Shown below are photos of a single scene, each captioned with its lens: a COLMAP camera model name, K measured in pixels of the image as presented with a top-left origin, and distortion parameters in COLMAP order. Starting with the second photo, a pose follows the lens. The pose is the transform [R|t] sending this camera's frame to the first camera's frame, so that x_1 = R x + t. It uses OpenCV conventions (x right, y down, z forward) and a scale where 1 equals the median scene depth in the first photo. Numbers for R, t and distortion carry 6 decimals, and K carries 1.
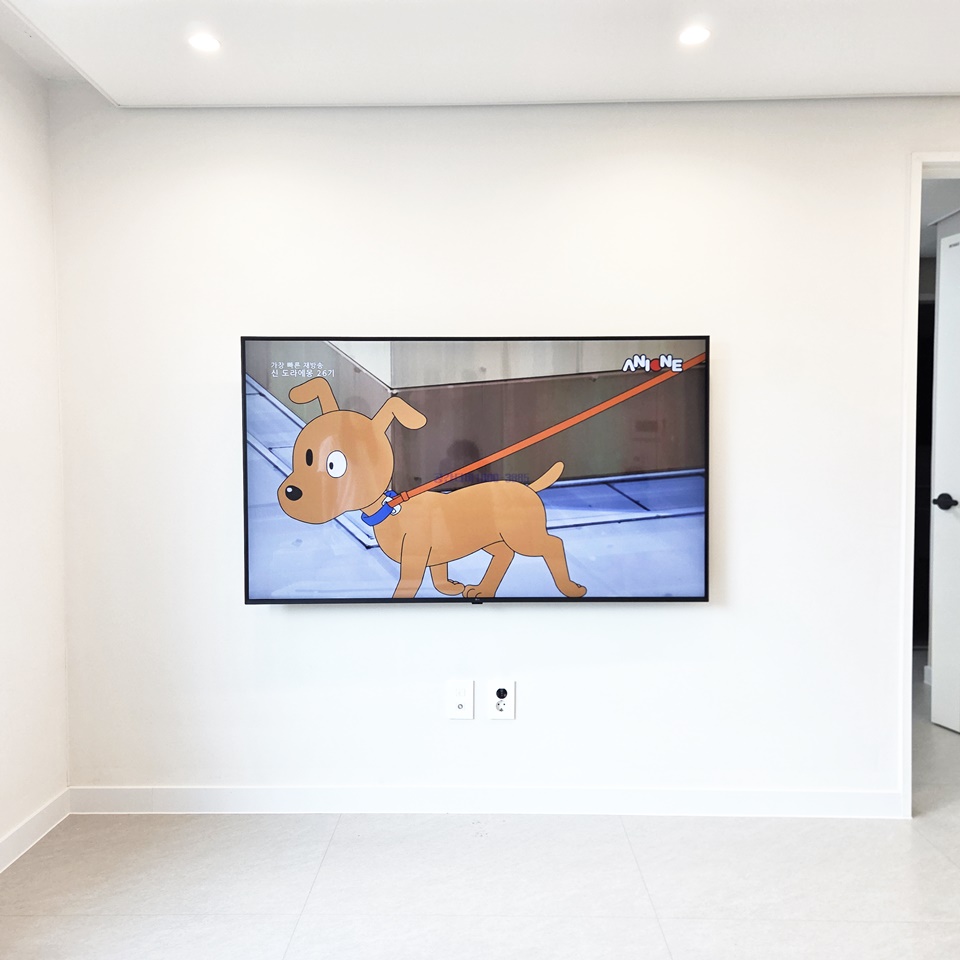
lens RADIAL K [[850.6, 0, 474.9], [0, 850.6, 481.7], [0, 0, 1]] dist [0.049648, -0.033678]
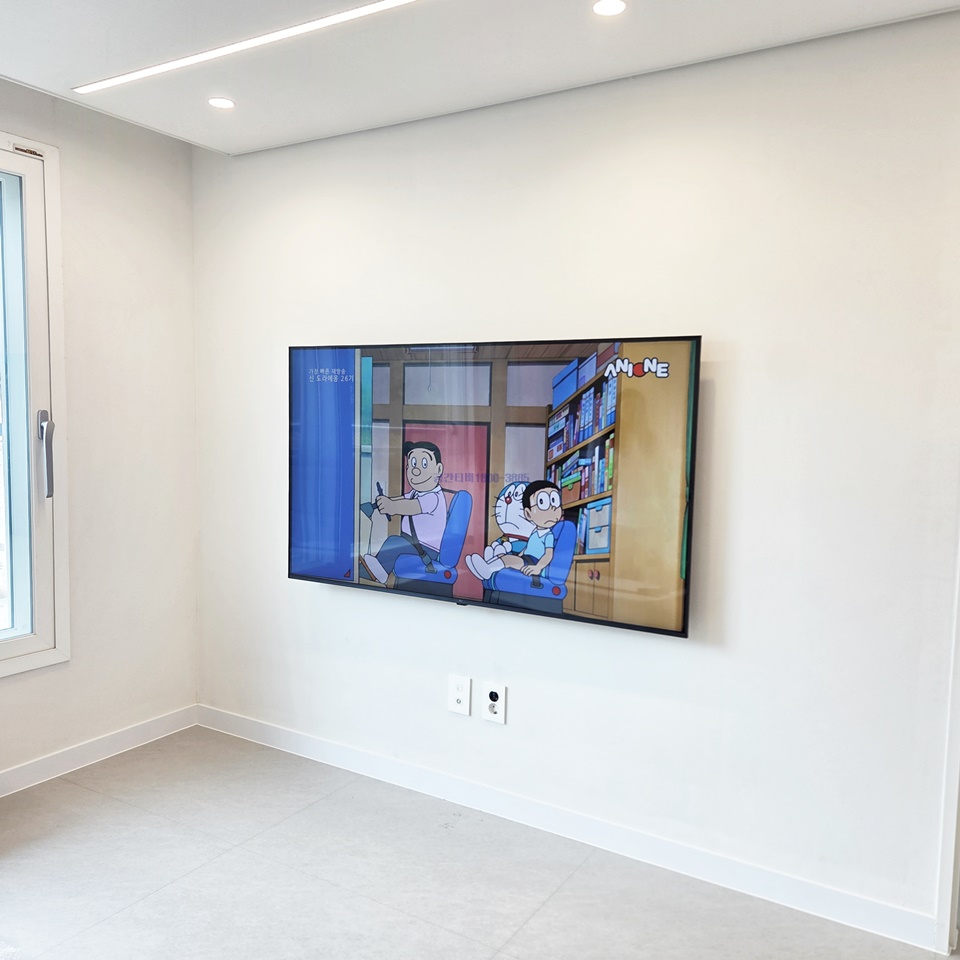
lens RADIAL K [[850.6, 0, 482.5], [0, 850.6, 483.8], [0, 0, 1]] dist [0.049648, -0.033678]
pose [[0.862342, 0.063909, -0.502277, 0.530036], [-0.044819, 0.997743, 0.050004, -0.053815], [0.504339, -0.020609, 0.863260, 0.134435]]
